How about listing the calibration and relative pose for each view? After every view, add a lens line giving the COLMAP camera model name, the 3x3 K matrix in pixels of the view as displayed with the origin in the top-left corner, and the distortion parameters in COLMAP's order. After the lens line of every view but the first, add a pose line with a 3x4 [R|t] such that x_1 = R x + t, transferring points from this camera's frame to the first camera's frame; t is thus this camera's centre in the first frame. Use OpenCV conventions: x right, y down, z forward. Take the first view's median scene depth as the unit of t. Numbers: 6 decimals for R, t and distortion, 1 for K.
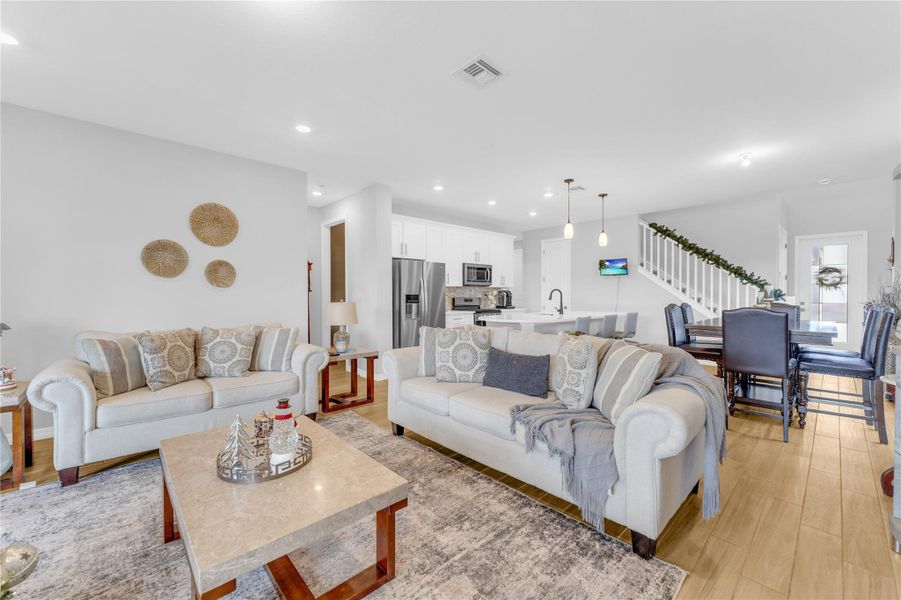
lens RADIAL K [[363.3, 0, 445.1], [0, 363.3, 296.5], [0, 0, 1]] dist [-0.000335, -0.000072]
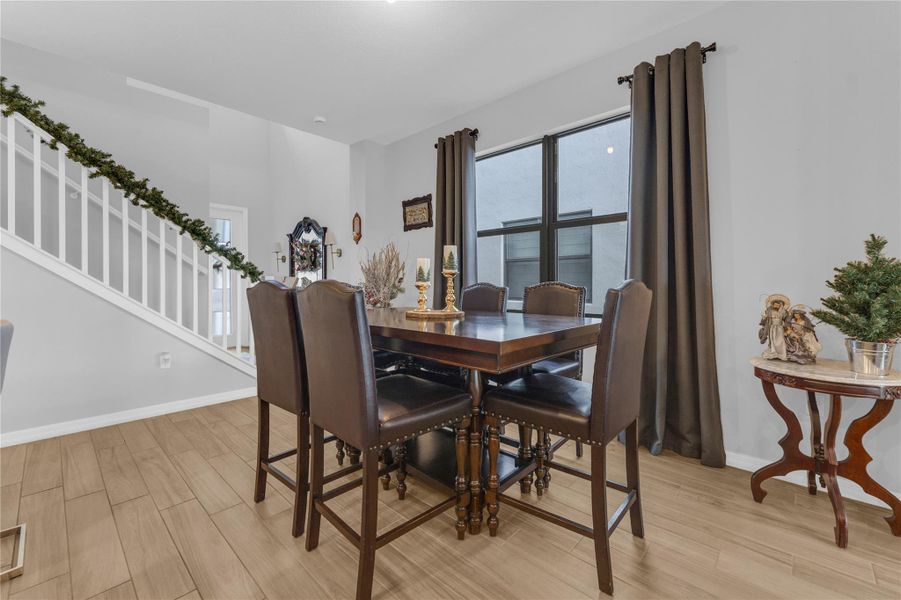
lens RADIAL K [[376.2, 0, 451.7], [0, 376.2, 289.4], [0, 0, 1]] dist [0.001538, 0.000104]
pose [[-0.077367, -0.009420, 0.996958, 0.203644], [0.004213, 0.999943, 0.009776, 0.016725], [-0.996994, 0.004956, -0.077323, 0.630941]]
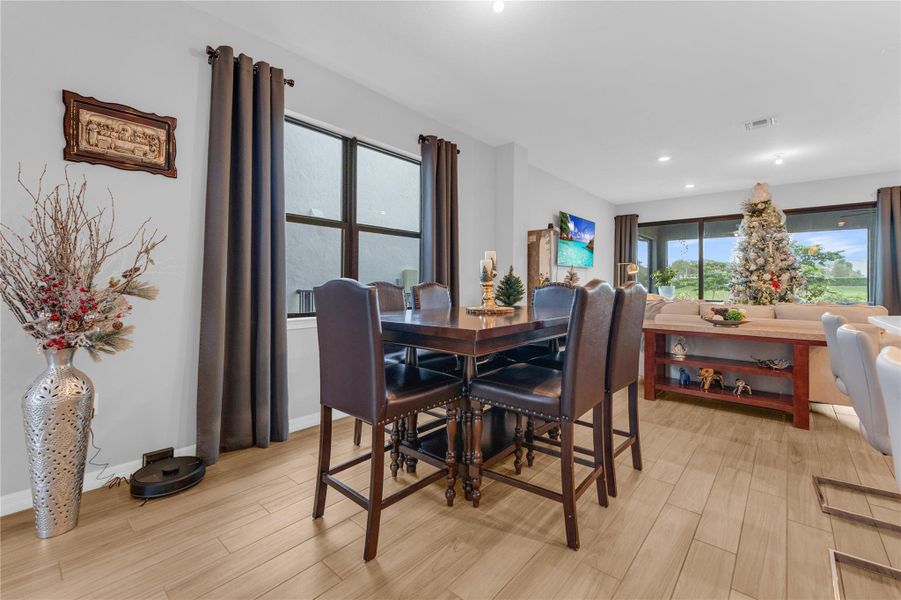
lens RADIAL K [[383.5, 0, 451.3], [0, 383.5, 282.4], [0, 0, 1]] dist [0.001497, -0.000269]
pose [[-0.994463, -0.004958, -0.104968, 0.624622], [-0.005072, 0.999987, 0.000821, 0.013837], [0.104962, 0.001349, -0.994475, 1.007302]]
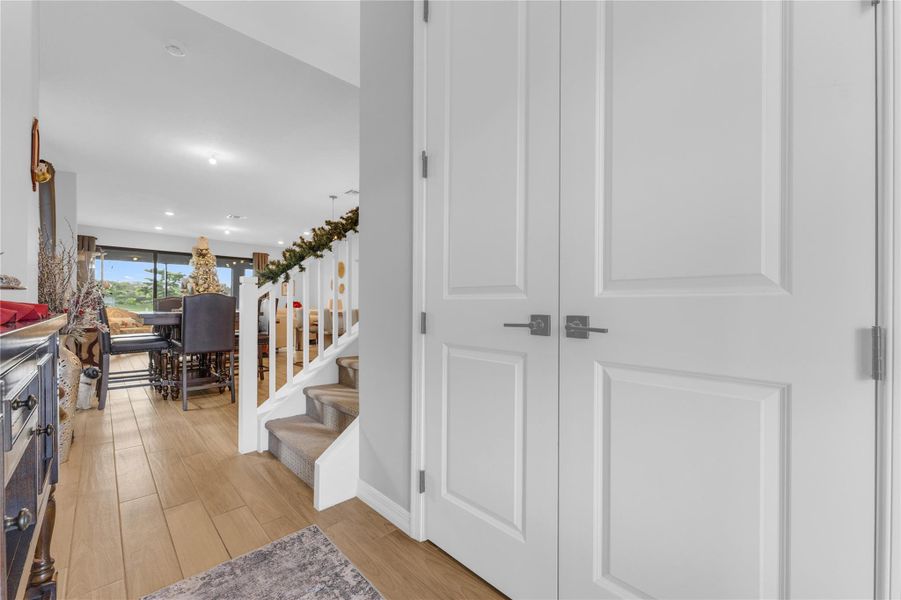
lens RADIAL K [[360.3, 0, 449.0], [0, 360.3, 301.6], [0, 0, 1]] dist [0.001529, 0.000237]
pose [[0.019362, -0.009552, -0.999767, 1.244214], [-0.007410, 0.999926, -0.009697, 0.029875], [0.999785, 0.007596, 0.019290, 1.100697]]
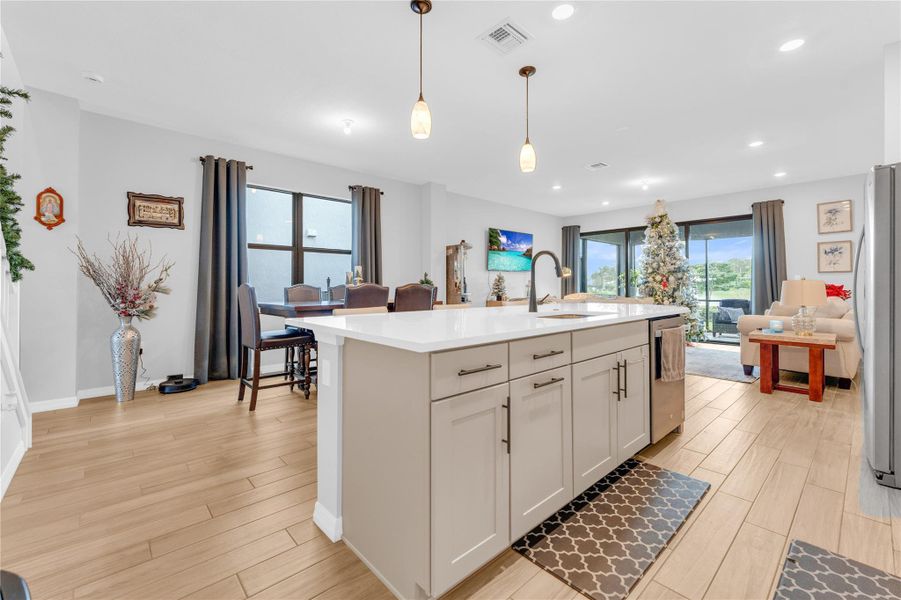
lens RADIAL K [[381.5, 0, 453.3], [0, 381.5, 284.0], [0, 0, 1]] dist [-0.001023, 0.000175]
pose [[-0.999994, 0.002962, 0.001909, 0.368508], [0.002958, 0.999993, -0.002220, 0.015238], [-0.001915, -0.002214, -0.999996, 1.290669]]
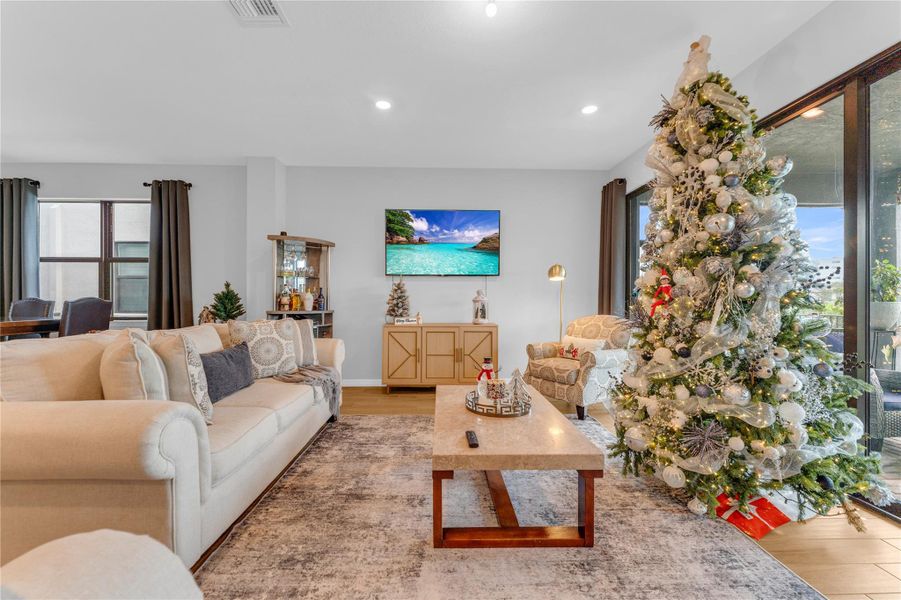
lens RADIAL K [[360.3, 0, 449.0], [0, 360.3, 301.6], [0, 0, 1]] dist [0.001529, 0.000237]
pose [[-0.753937, -0.004906, 0.656928, -0.319770], [0.000185, 0.999970, 0.007681, 0.017018], [-0.656947, 0.005912, -0.753914, 0.555377]]
